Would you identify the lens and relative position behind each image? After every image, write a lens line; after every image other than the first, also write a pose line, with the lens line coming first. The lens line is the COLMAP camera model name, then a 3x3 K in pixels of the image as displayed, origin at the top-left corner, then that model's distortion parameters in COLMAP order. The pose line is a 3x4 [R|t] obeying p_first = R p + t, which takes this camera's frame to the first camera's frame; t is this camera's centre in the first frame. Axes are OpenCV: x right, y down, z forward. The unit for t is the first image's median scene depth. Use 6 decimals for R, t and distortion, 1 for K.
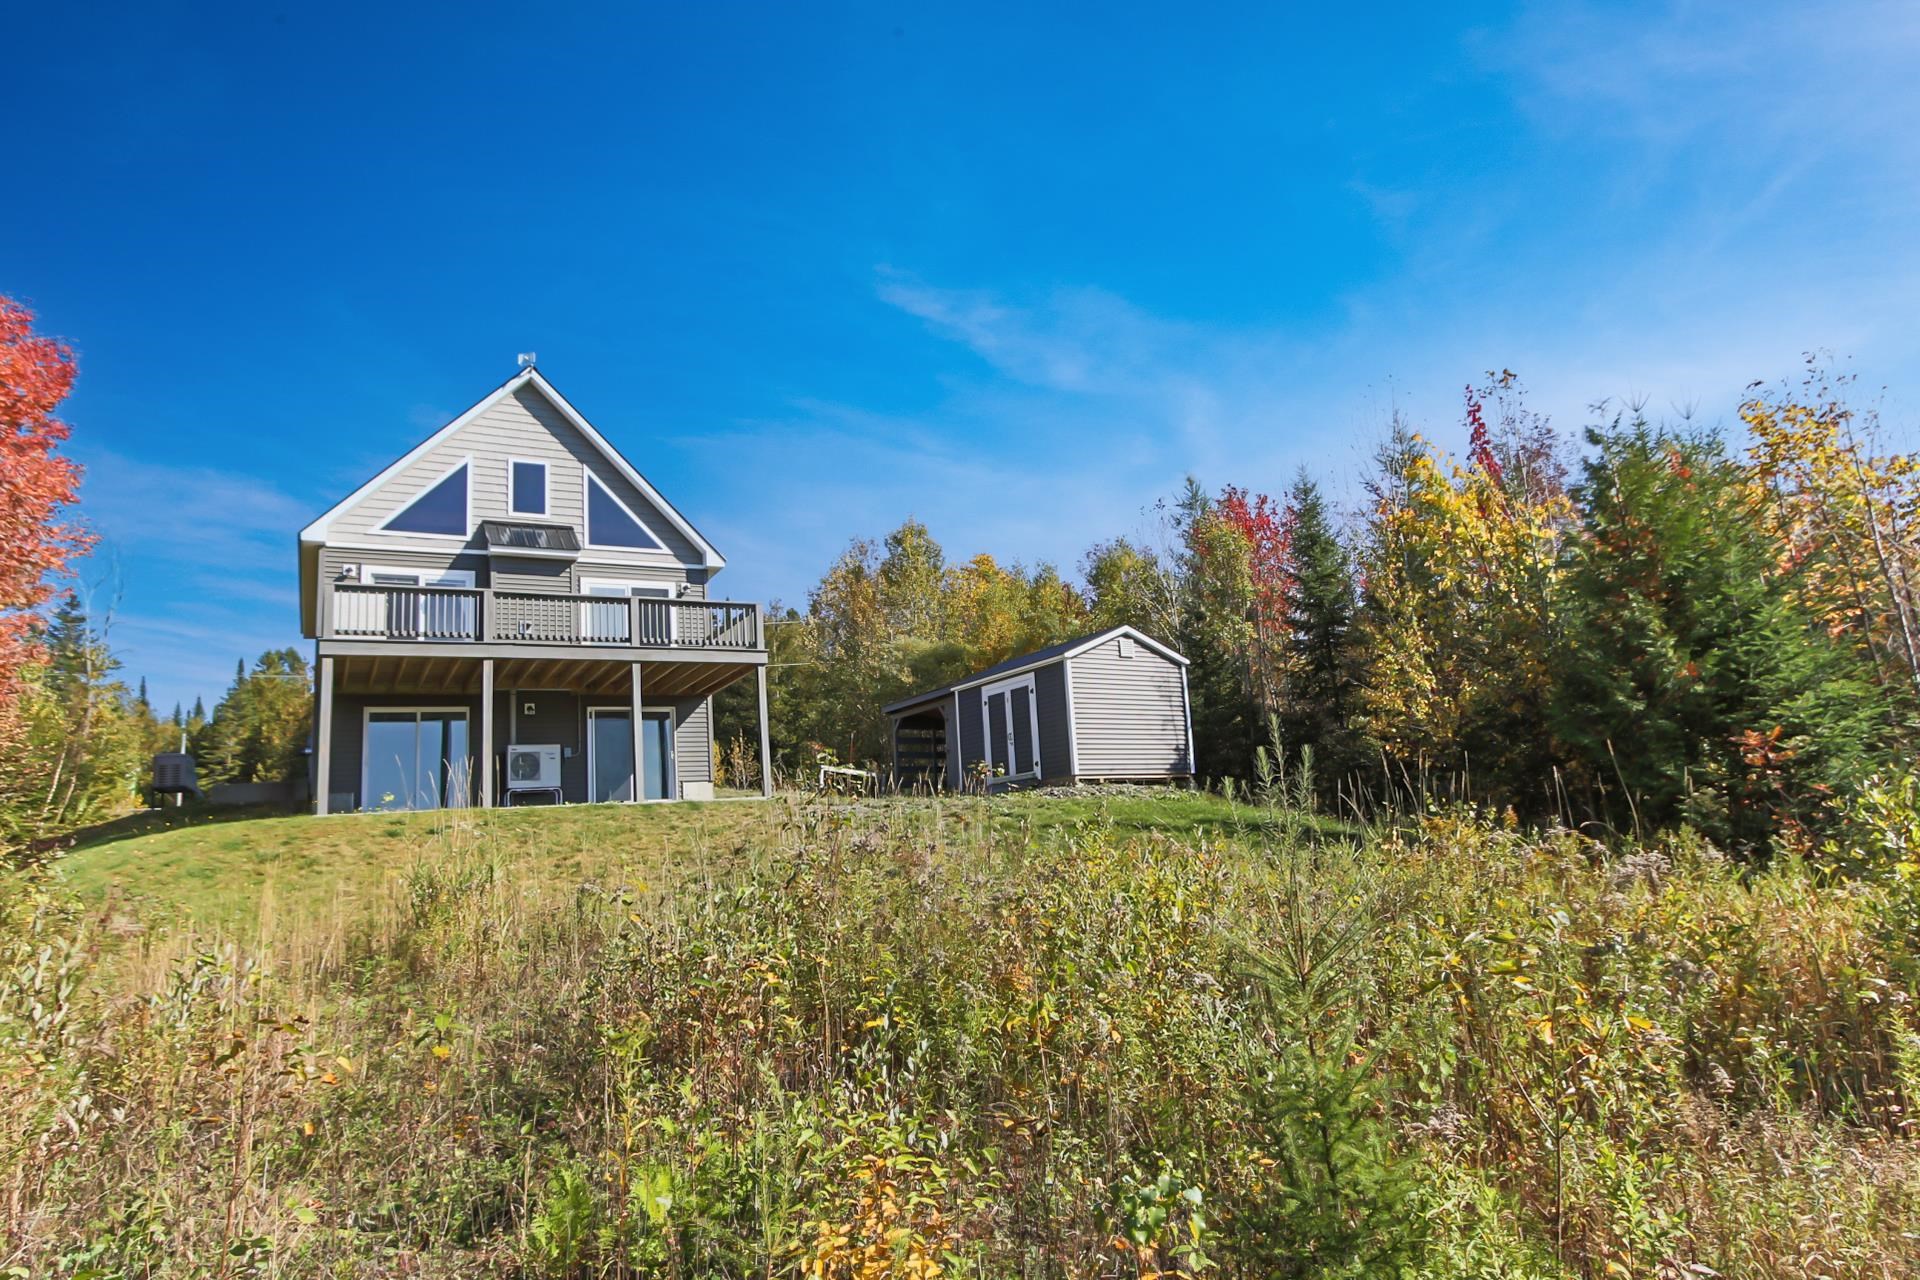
lens RADIAL K [[1127.5, 0, 960.0], [0, 1127.5, 640.0], [0, 0, 1]] dist [-0.000848, 0.001689]
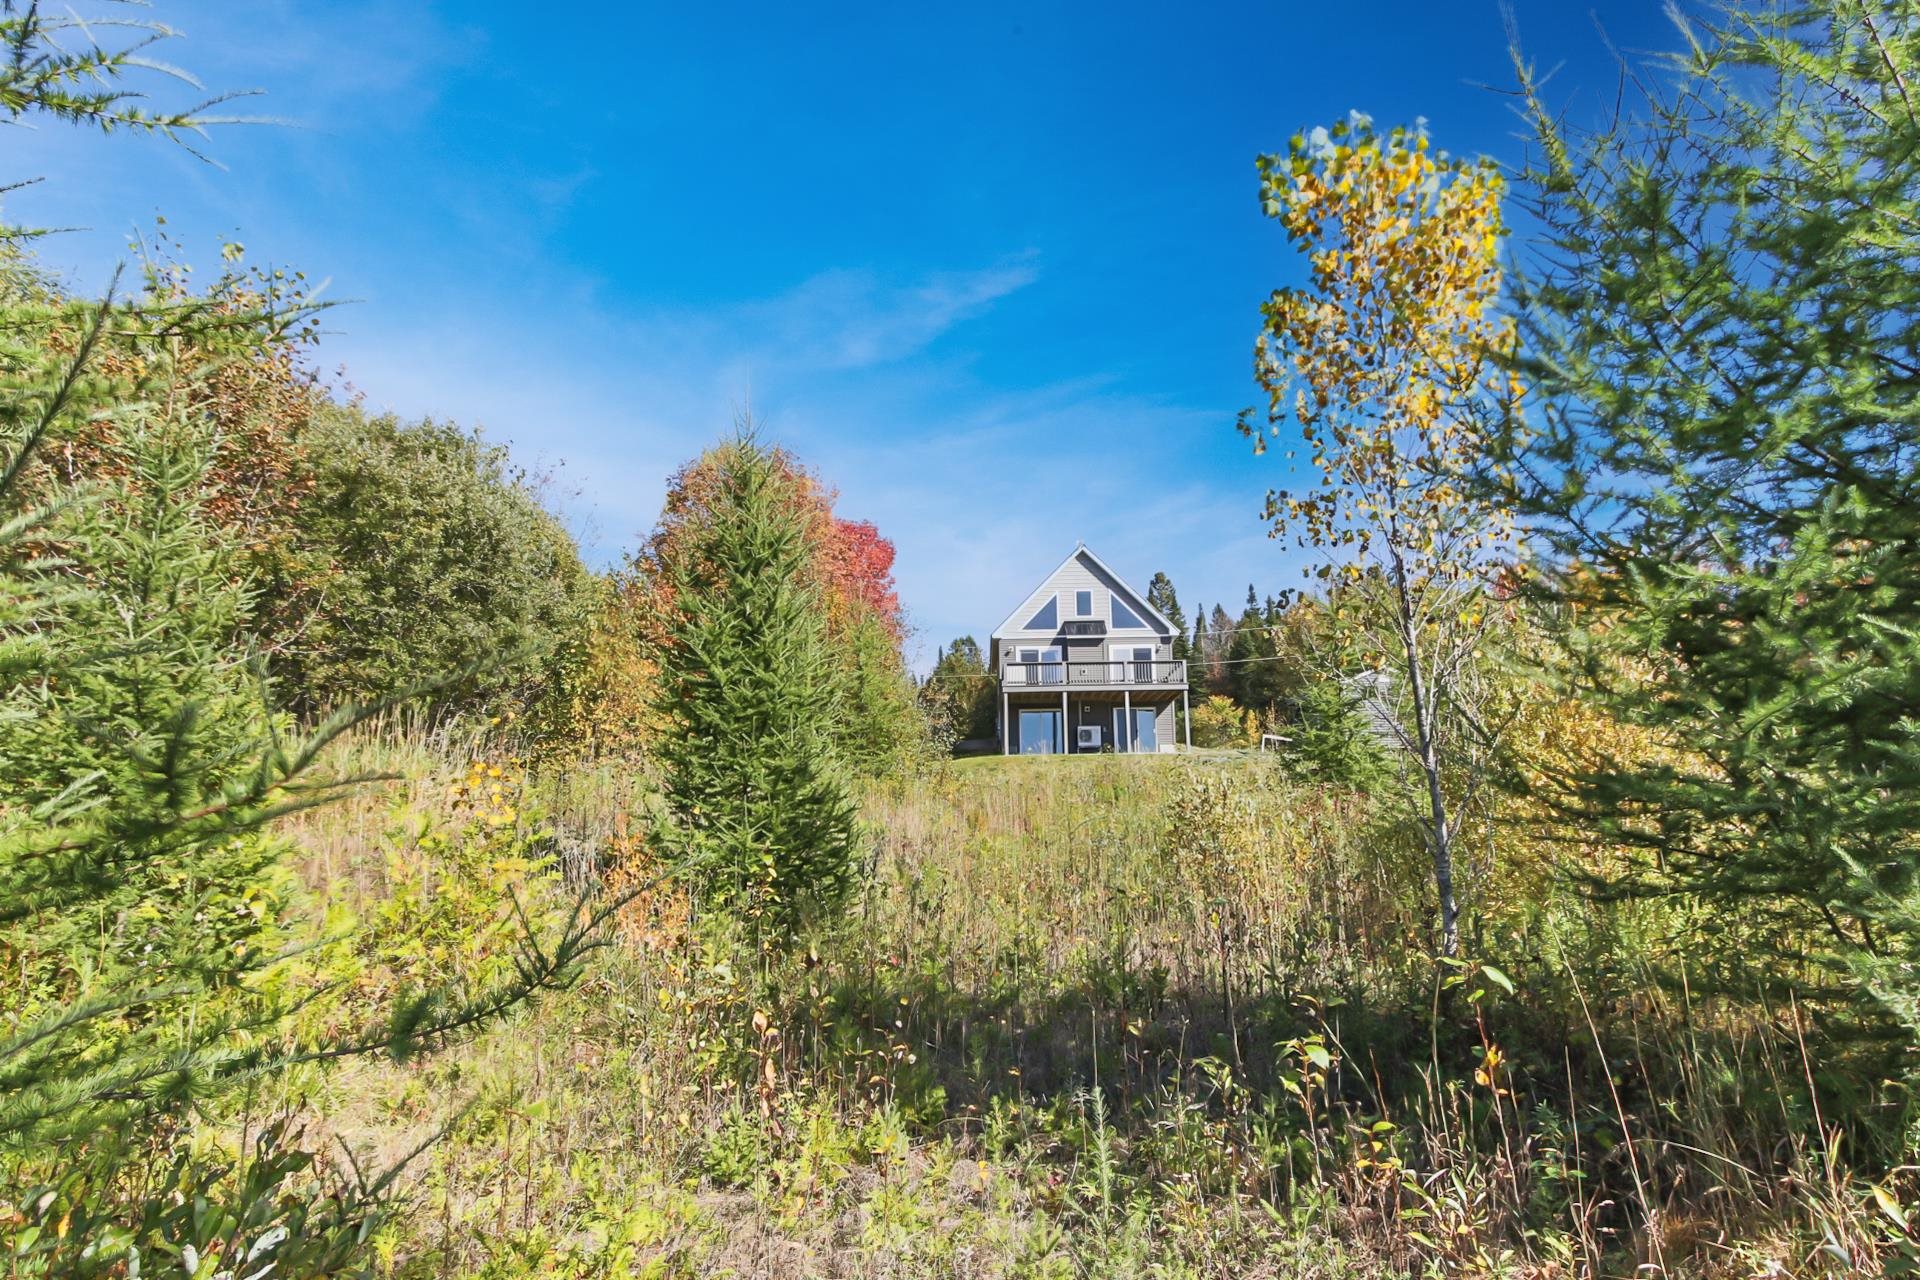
lens RADIAL K [[1120.8, 0, 960.0], [0, 1120.8, 640.0], [0, 0, 1]] dist [-0.011677, -0.000249]
pose [[0.859372, -0.026328, -0.510672, 0.489039], [0.047985, 0.998419, 0.029276, -0.140030], [0.509094, -0.049664, 0.859277, -0.925677]]
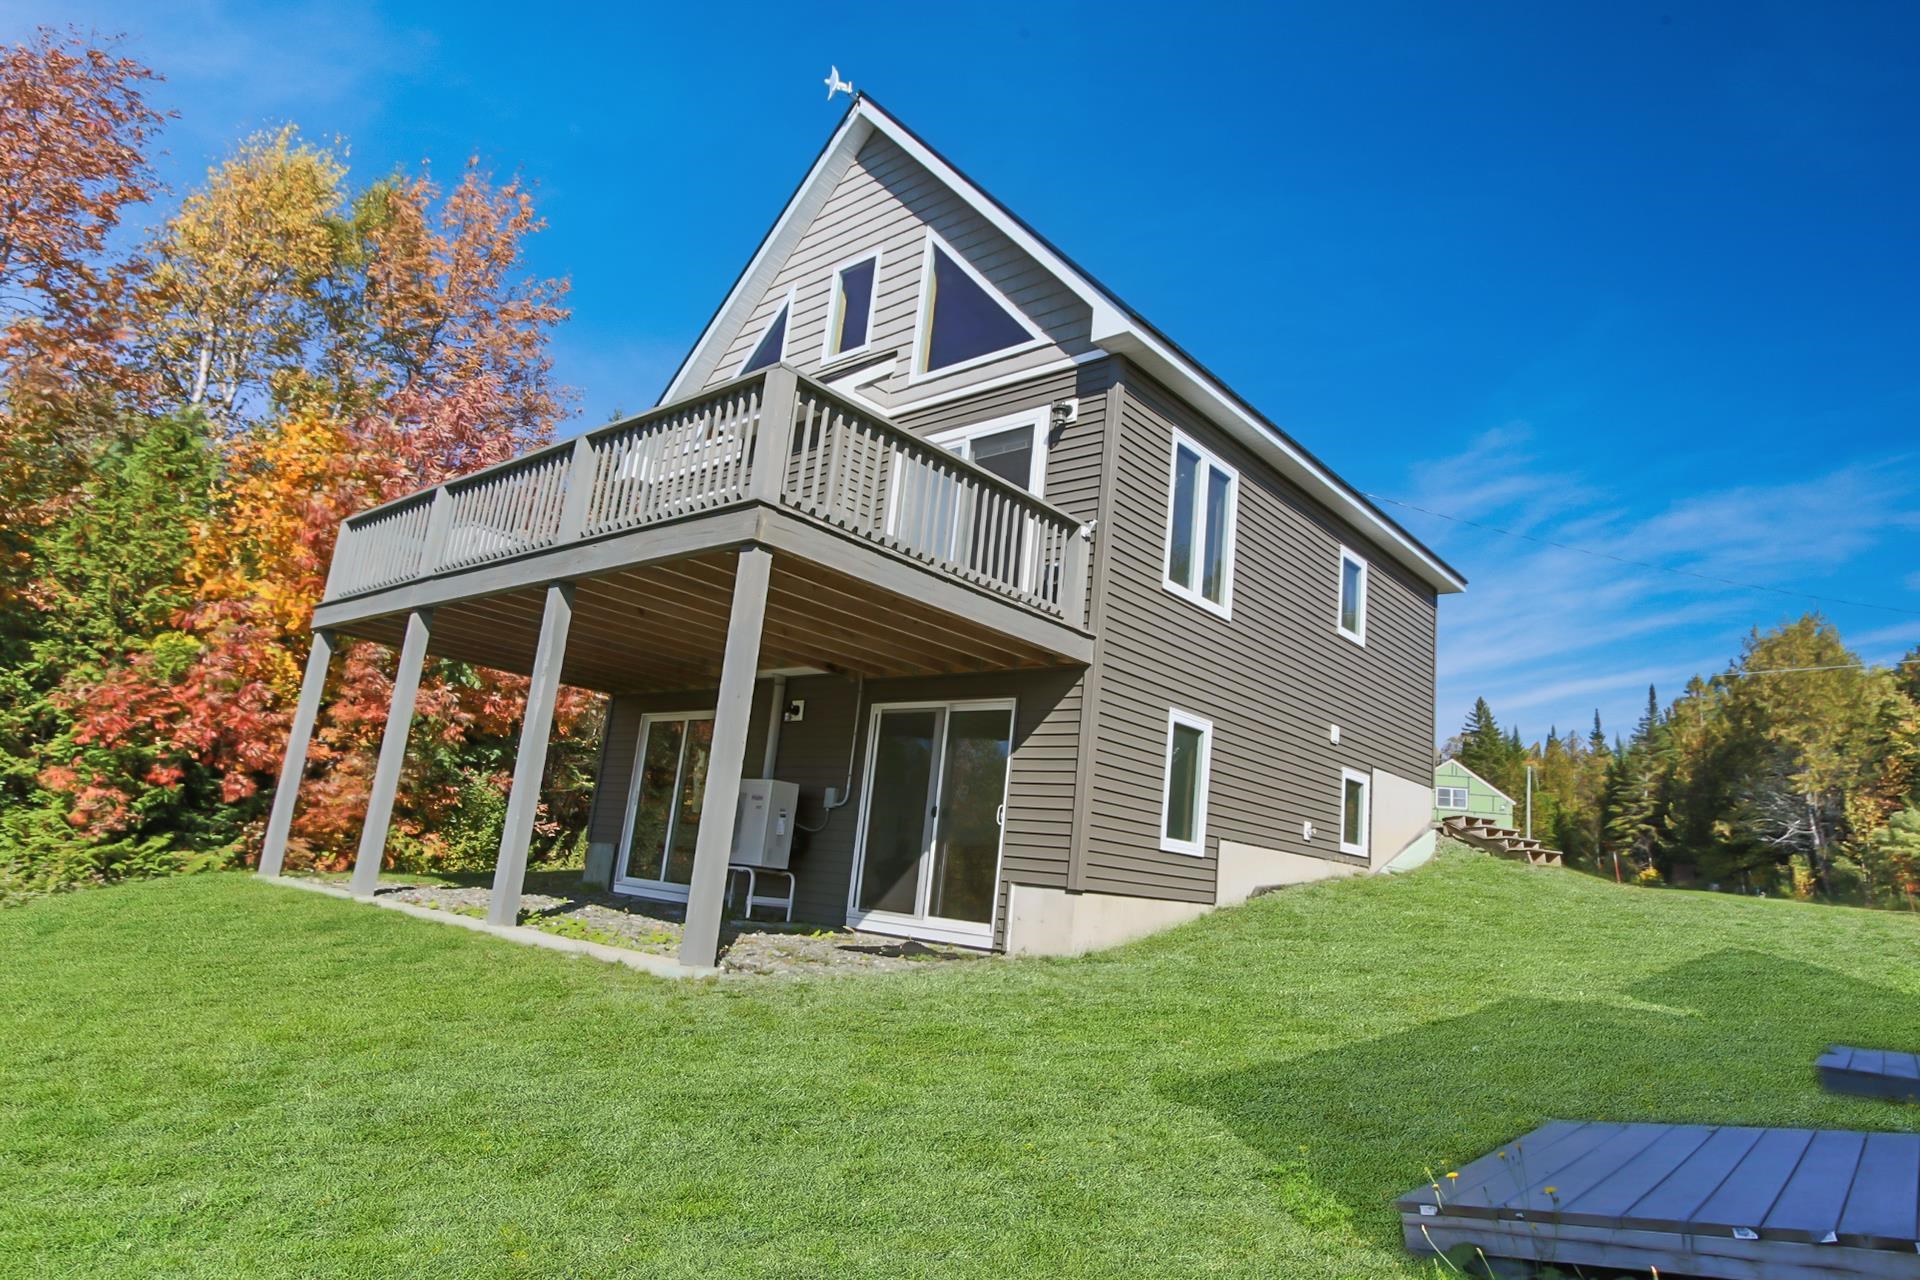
lens RADIAL K [[1120.8, 0, 960.0], [0, 1120.8, 640.0], [0, 0, 1]] dist [-0.011677, -0.000249]
pose [[0.323399, -0.091588, -0.941820, 0.129658], [0.060060, 0.995285, -0.076165, 0.070037], [0.944355, -0.031934, 0.327375, 0.870910]]
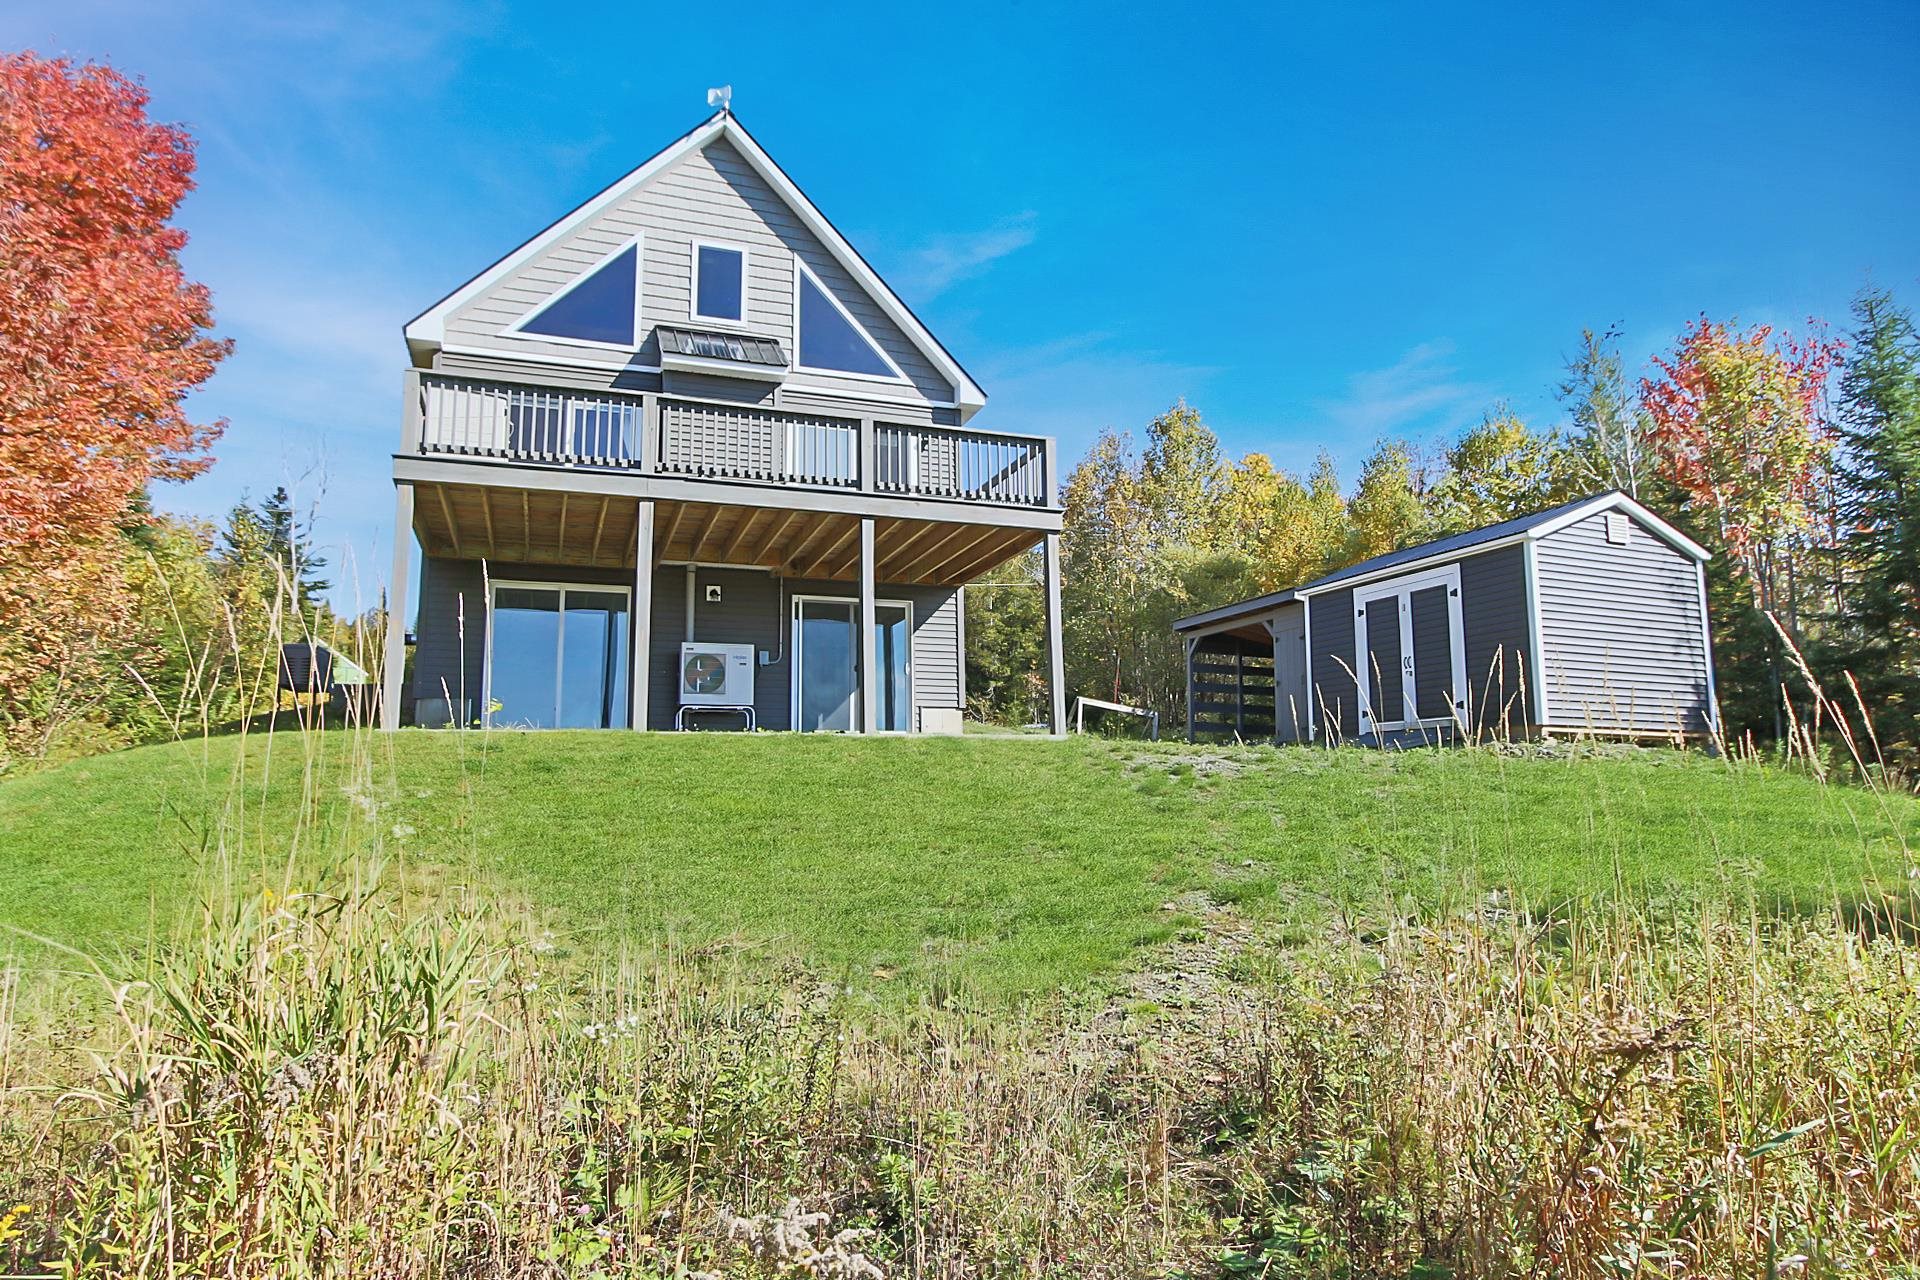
lens RADIAL K [[1120.8, 0, 960.0], [0, 1120.8, 640.0], [0, 0, 1]] dist [-0.011677, -0.000249]
pose [[0.985249, 0.036181, -0.167259, -0.109627], [-0.027489, 0.998163, 0.053993, 0.046393], [0.168906, -0.048599, 0.984433, 0.327140]]
